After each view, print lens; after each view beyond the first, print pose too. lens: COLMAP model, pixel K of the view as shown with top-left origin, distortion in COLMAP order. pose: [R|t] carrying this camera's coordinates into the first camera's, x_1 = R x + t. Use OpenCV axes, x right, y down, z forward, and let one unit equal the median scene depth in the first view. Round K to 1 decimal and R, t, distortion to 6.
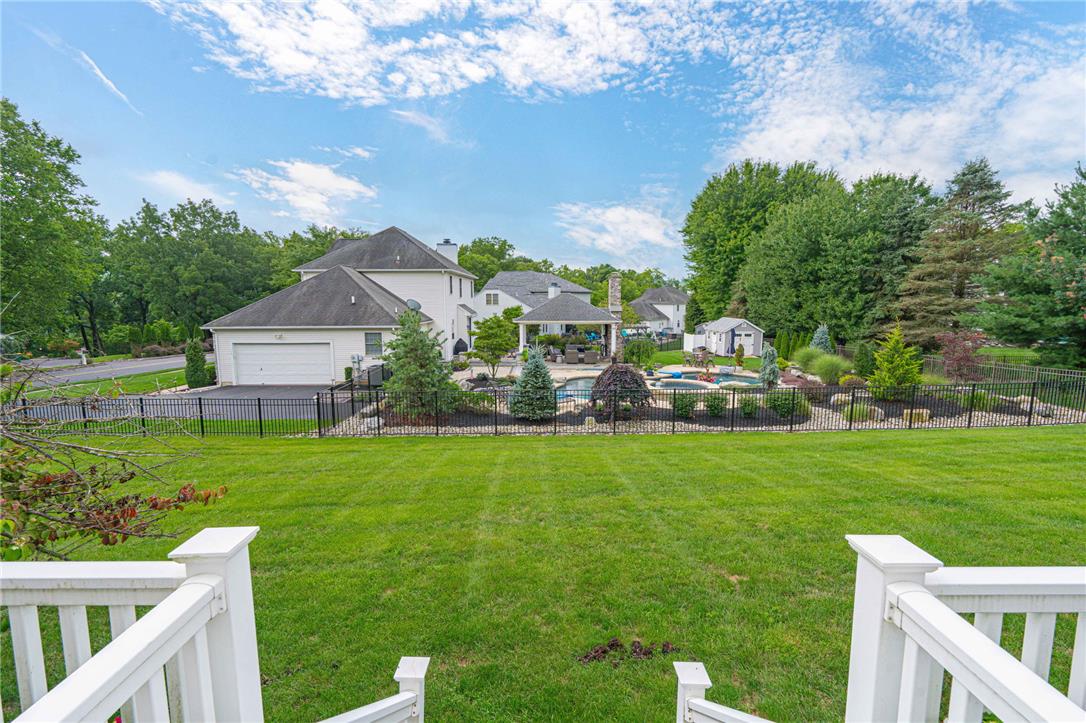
lens RADIAL K [[496.4, 0, 540.6], [0, 496.4, 363.6], [0, 0, 1]] dist [-0.001226, 0.000013]
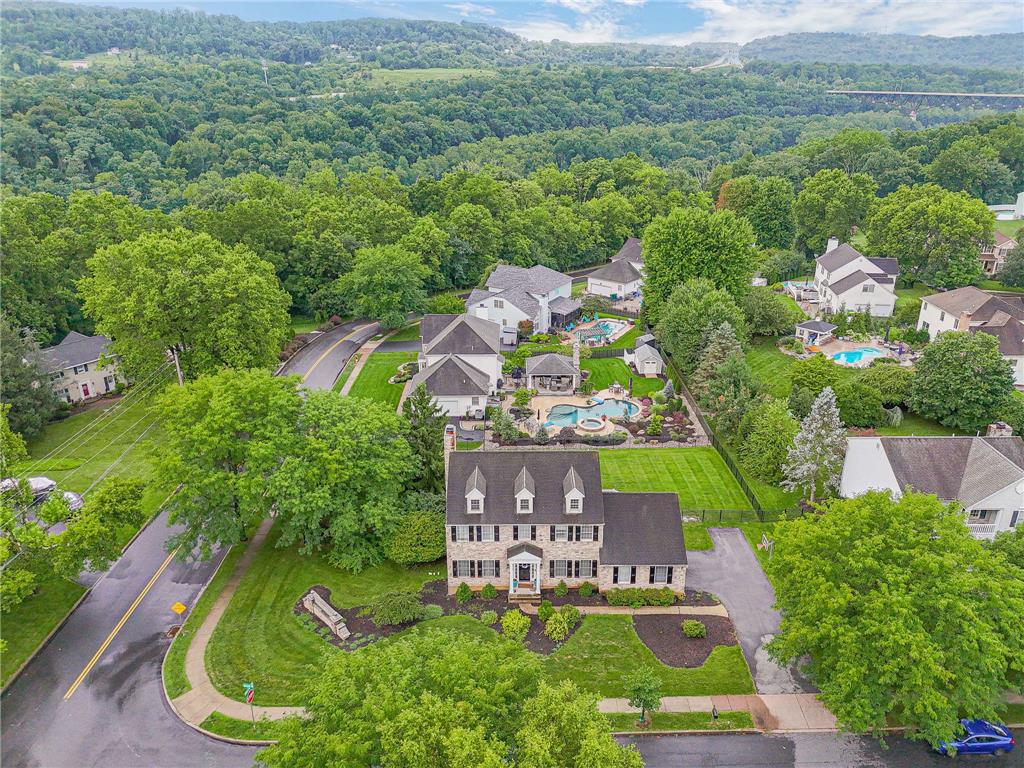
lens RADIAL K [[761.5, 0, 513.6], [0, 761.5, 383.2], [0, 0, 1]] dist [0.049900, -0.038301]
pose [[0.999981, -0.006033, 0.001244, -0.070394], [0.005520, 0.967316, 0.253515, -0.525337], [-0.002733, -0.253503, 0.967331, -1.284923]]
